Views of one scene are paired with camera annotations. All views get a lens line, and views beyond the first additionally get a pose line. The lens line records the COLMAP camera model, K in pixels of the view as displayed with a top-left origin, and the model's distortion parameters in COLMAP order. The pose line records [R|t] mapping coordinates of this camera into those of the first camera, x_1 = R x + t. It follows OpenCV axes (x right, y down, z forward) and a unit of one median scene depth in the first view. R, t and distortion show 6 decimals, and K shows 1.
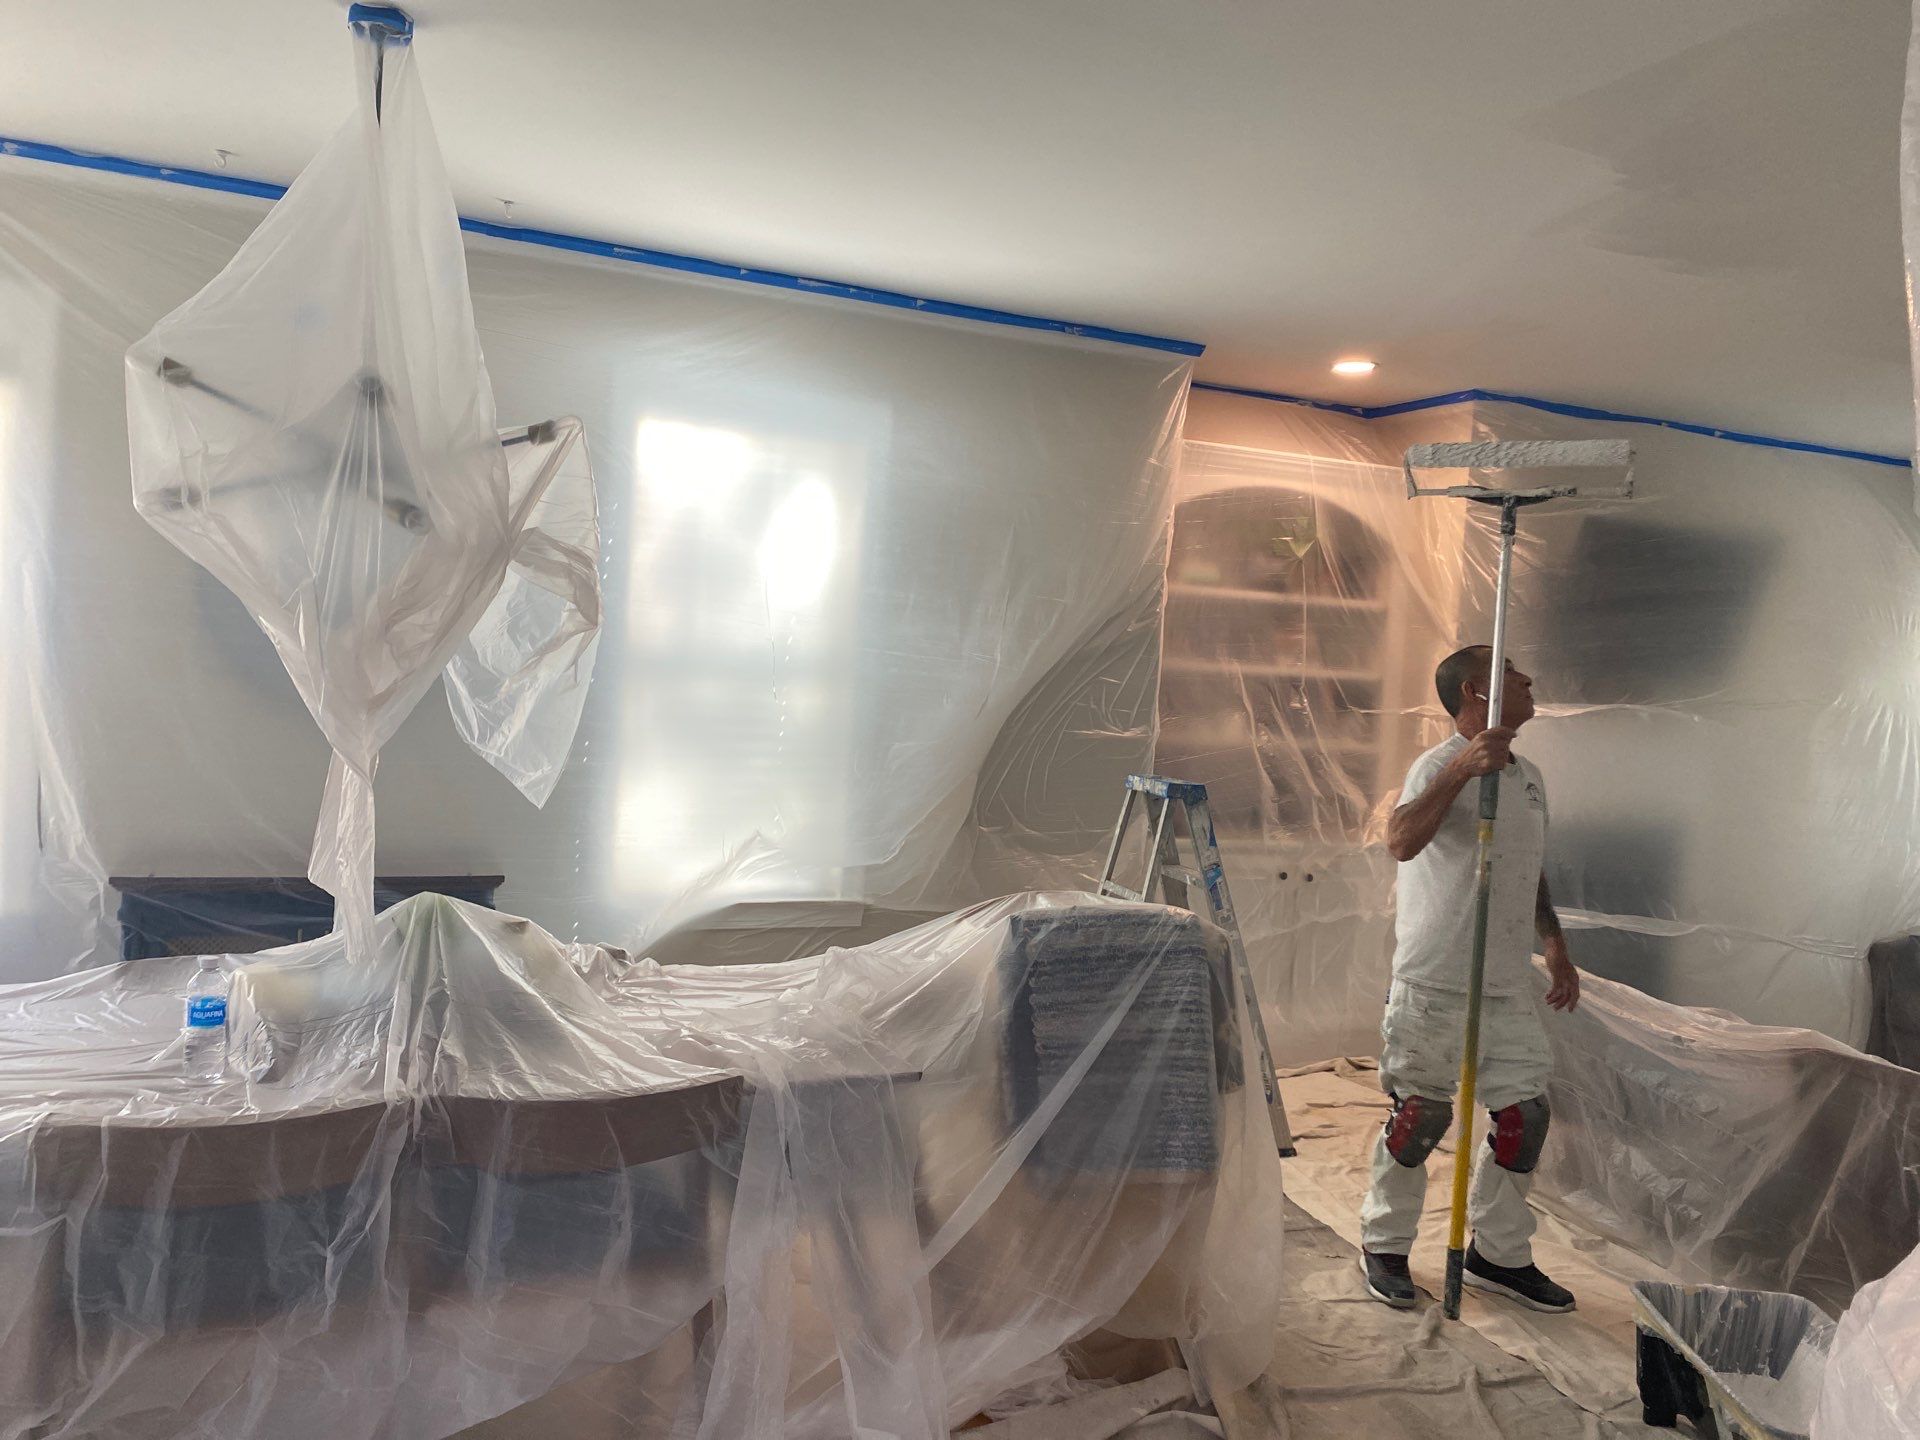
lens RADIAL K [[1533.2, 0, 954.6], [0, 1533.2, 714.0], [0, 0, 1]] dist [0.032746, -0.014269]
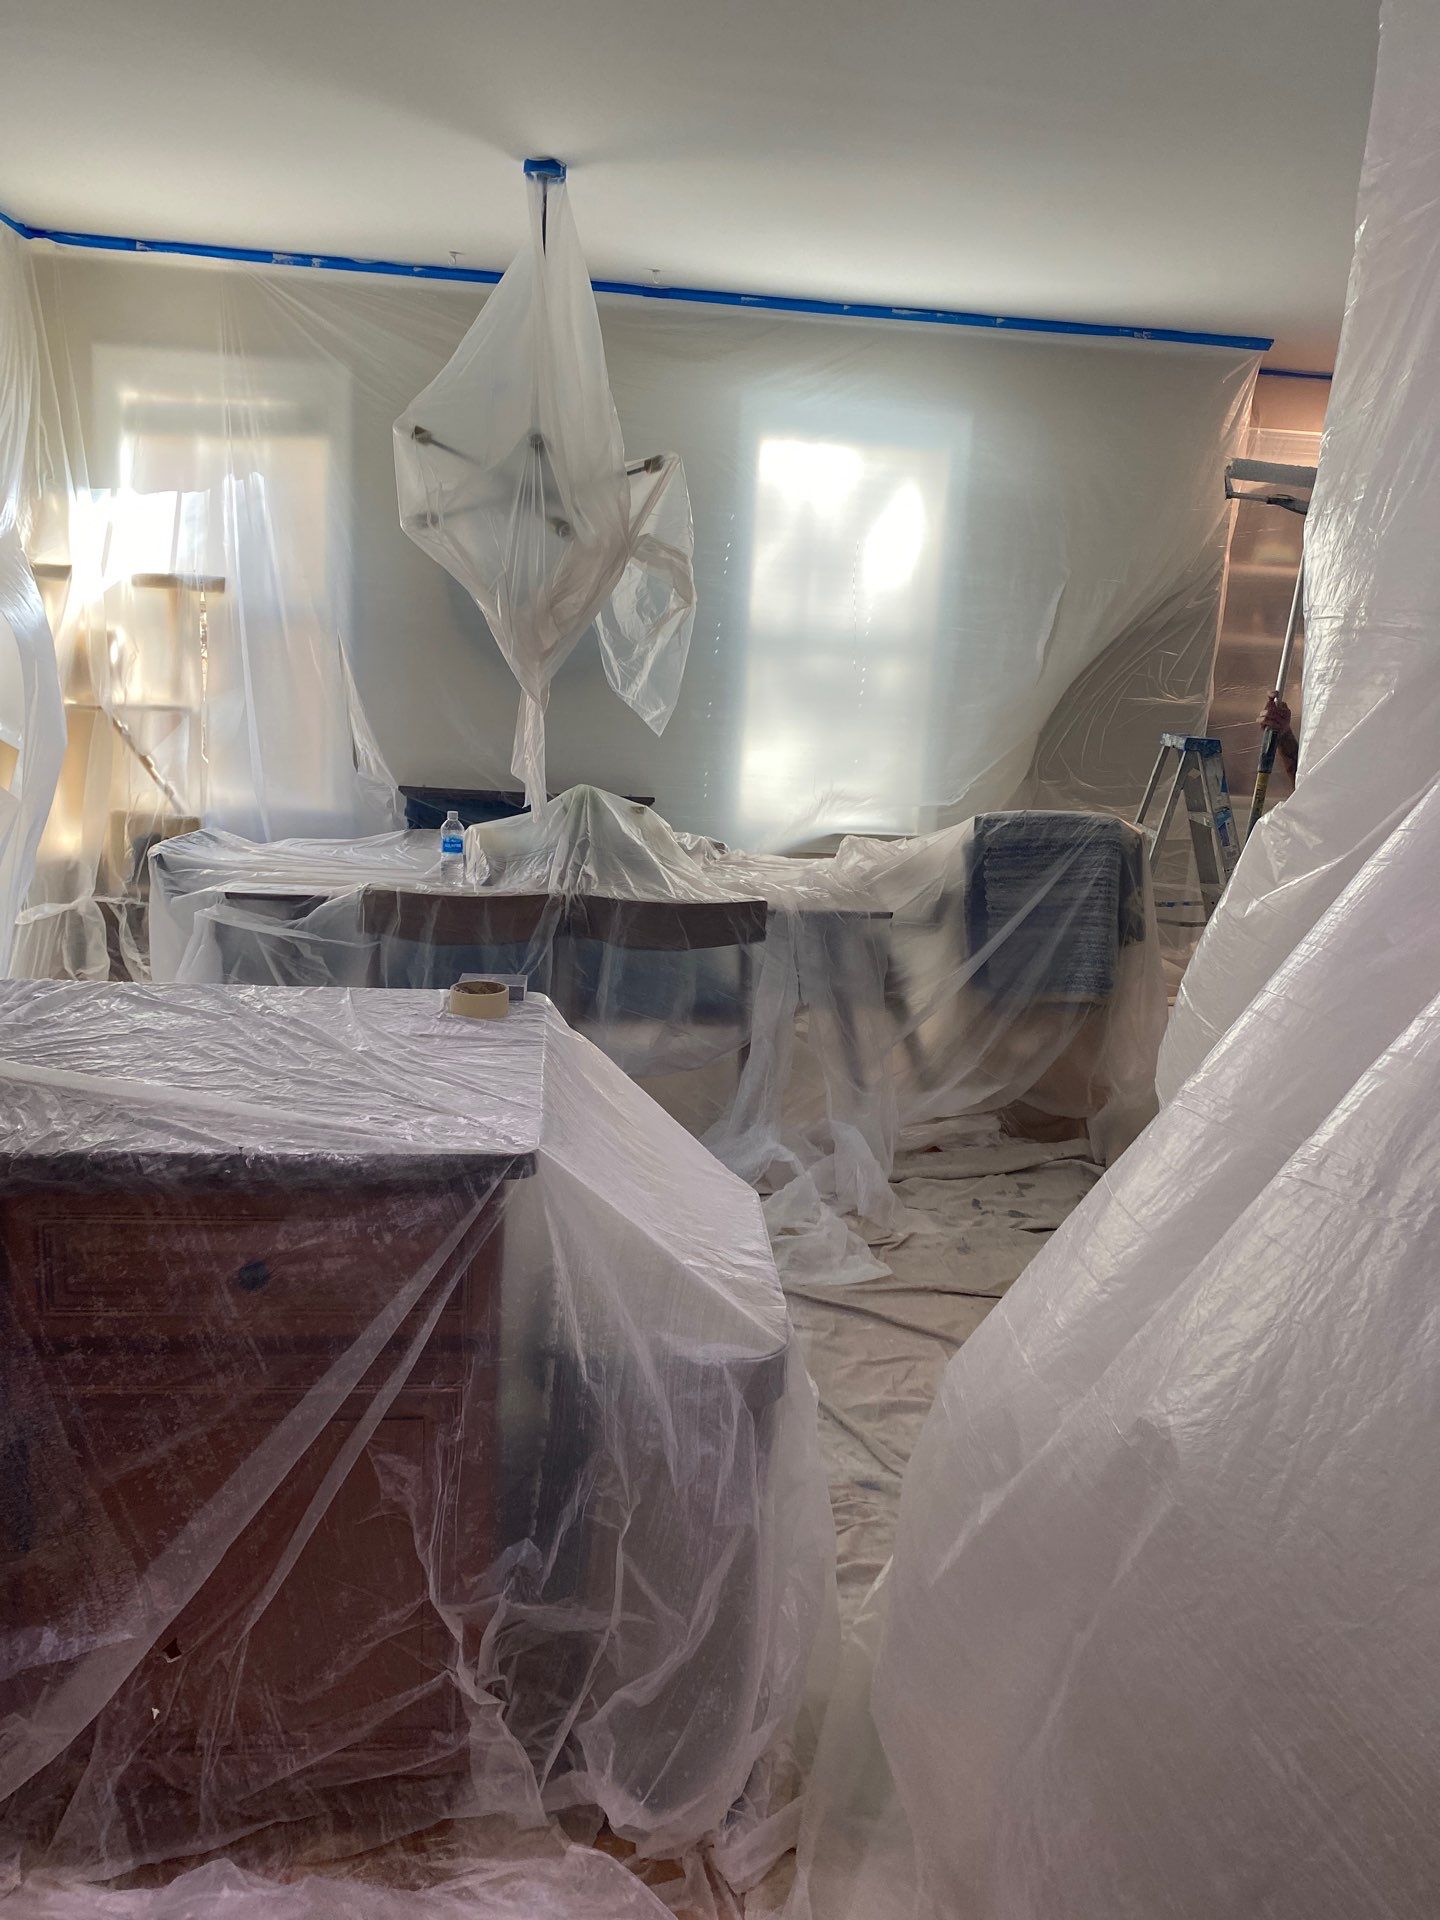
lens RADIAL K [[1455.6, 0, 724.0], [0, 1455.6, 961.2], [0, 0, 1]] dist [0.151355, -0.257442]
pose [[0.960106, 0.054168, -0.274339, 0.199954], [-0.007155, 0.985497, 0.169544, 0.040484], [0.279544, -0.160817, 0.946569, -0.364631]]
